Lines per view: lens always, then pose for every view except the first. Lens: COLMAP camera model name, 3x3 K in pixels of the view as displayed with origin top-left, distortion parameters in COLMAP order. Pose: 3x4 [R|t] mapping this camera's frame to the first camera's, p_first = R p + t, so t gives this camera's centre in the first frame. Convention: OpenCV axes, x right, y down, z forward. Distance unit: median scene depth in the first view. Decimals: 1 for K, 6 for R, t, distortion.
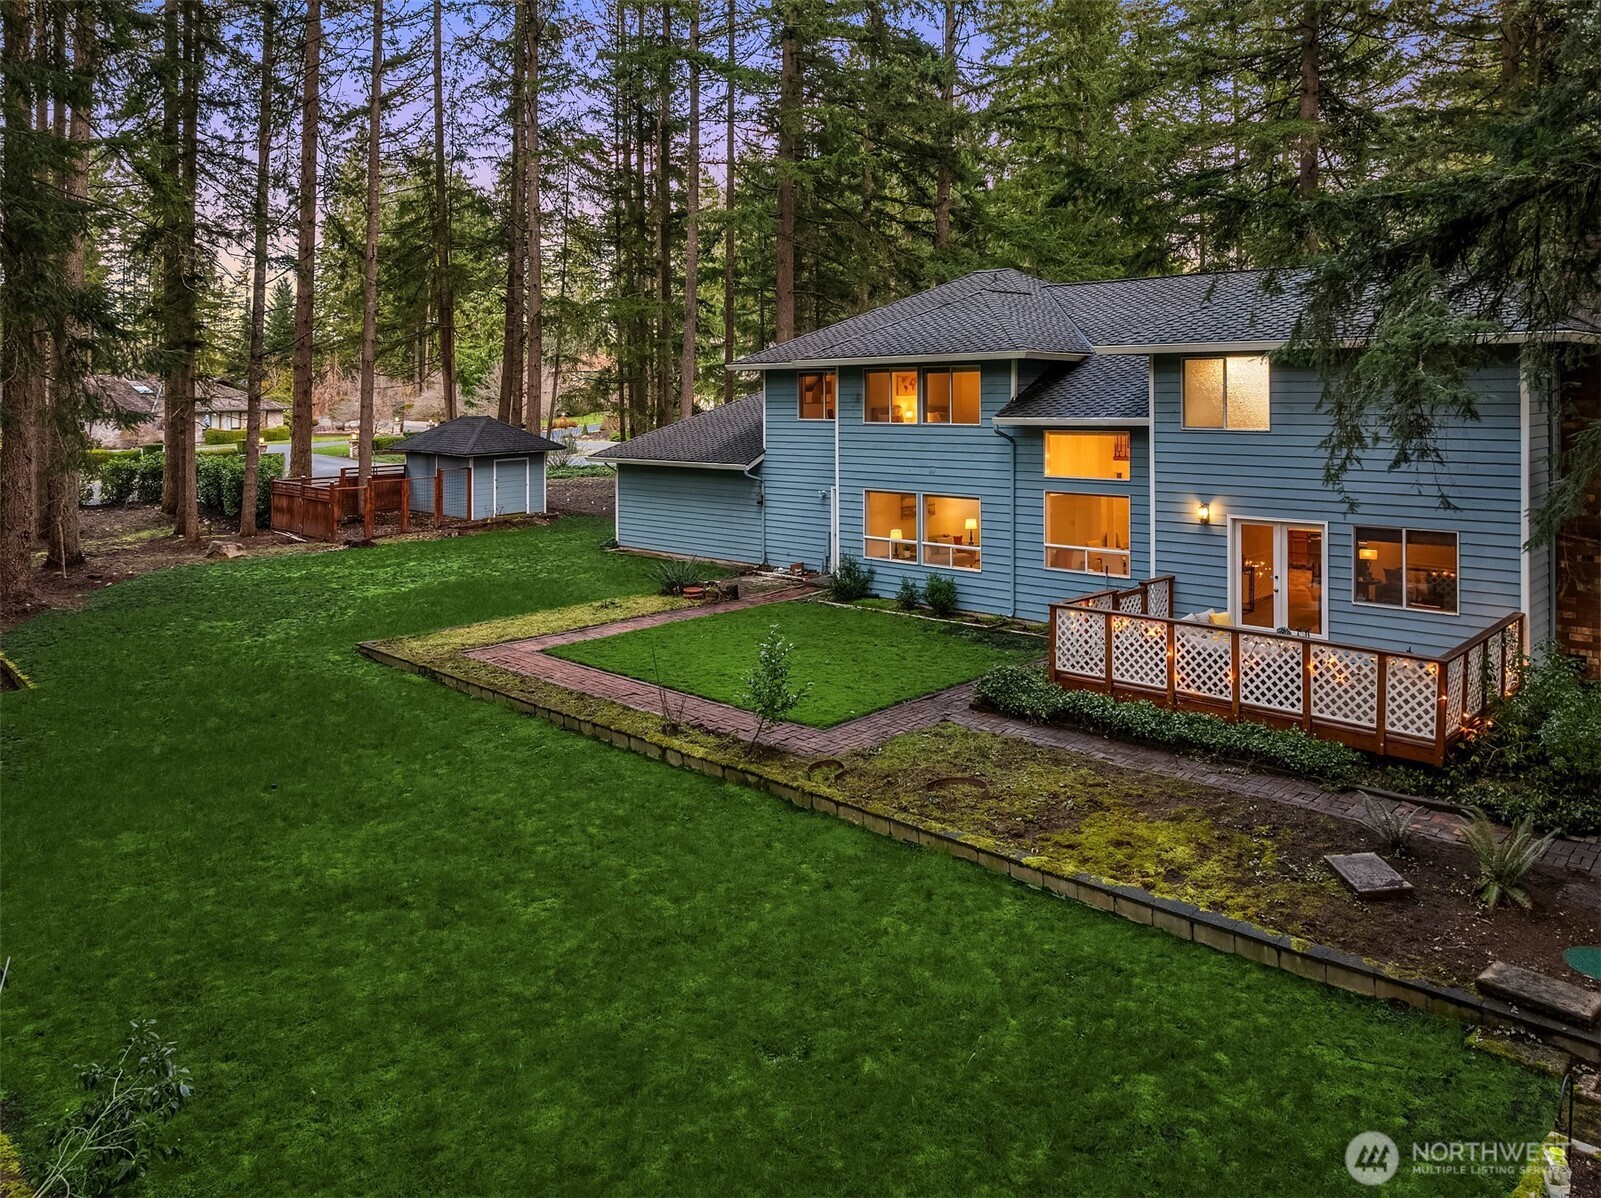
lens RADIAL K [[1117.6, 0, 797.1], [0, 1117.6, 597.3], [0, 0, 1]] dist [-0.072373, -0.000775]
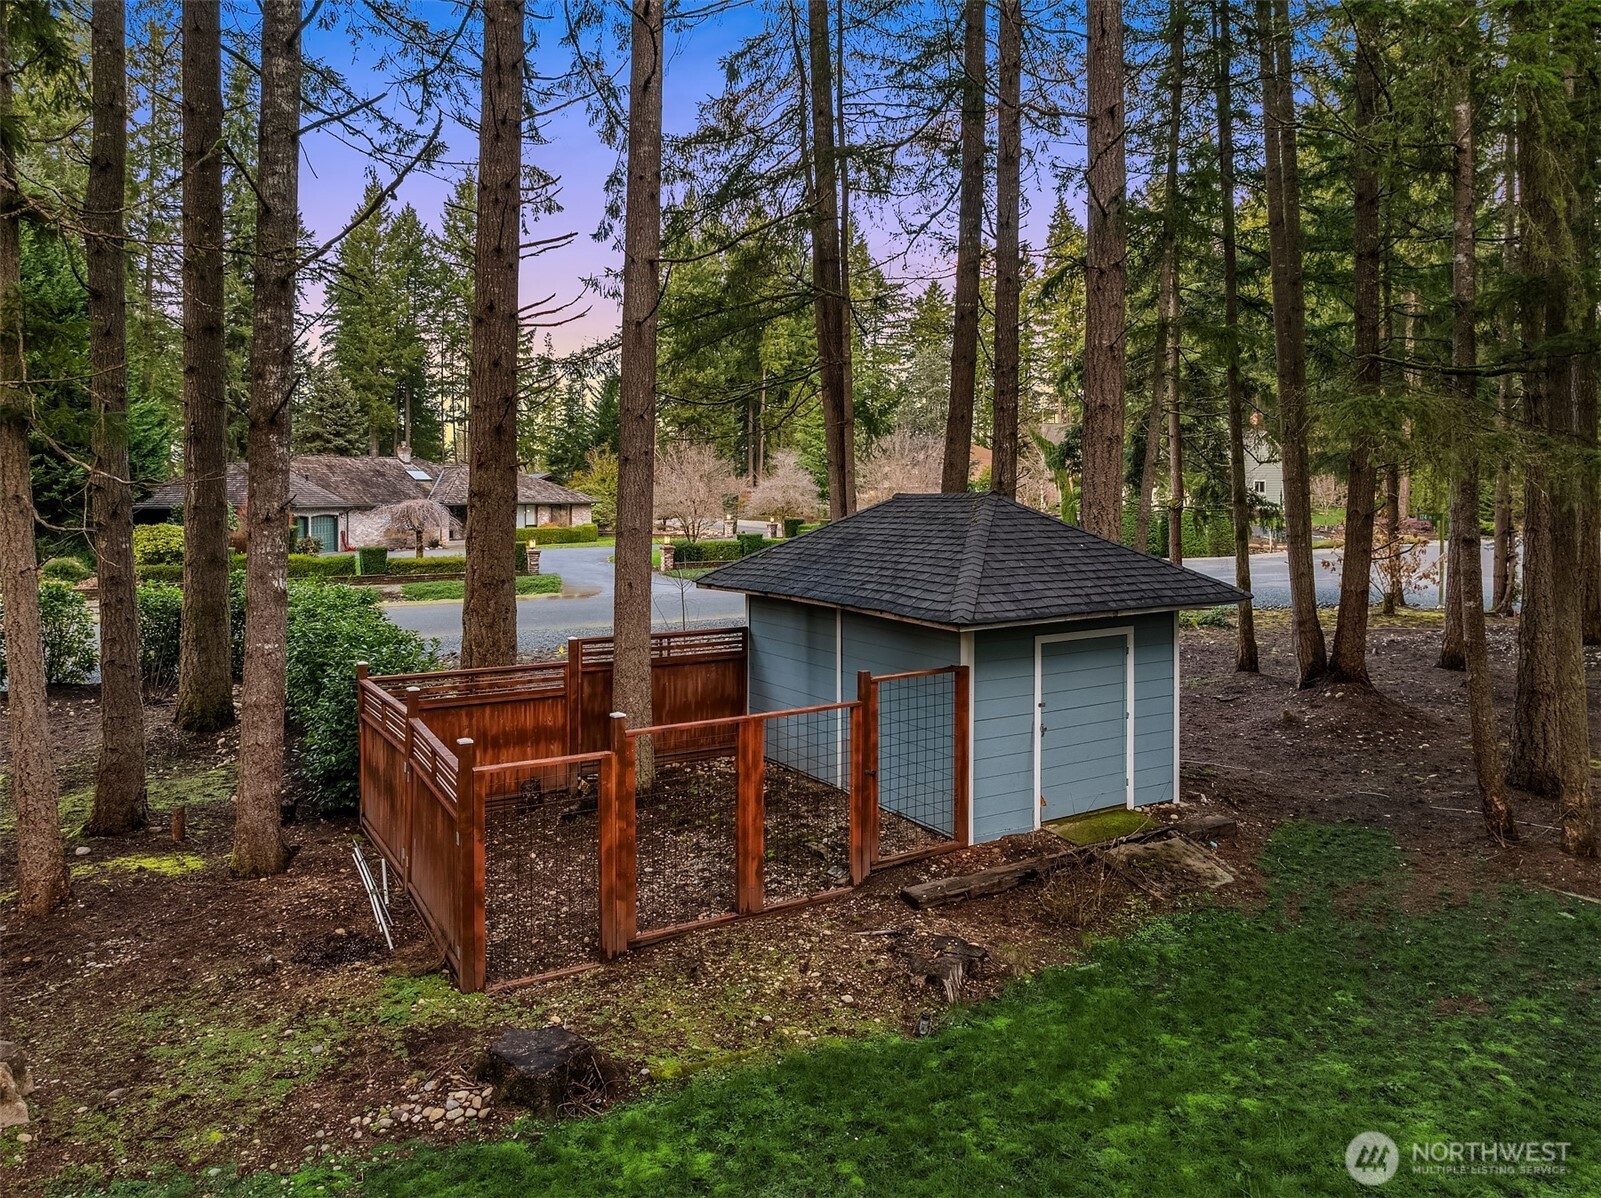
lens RADIAL K [[1117.6, 0, 802.8], [0, 1117.6, 598.8], [0, 0, 1]] dist [-0.072373, -0.000775]
pose [[0.962542, 0.021308, -0.270295, -0.191586], [-0.045253, 0.995549, -0.082667, -0.080963], [0.267330, 0.091803, 0.959222, 0.523392]]
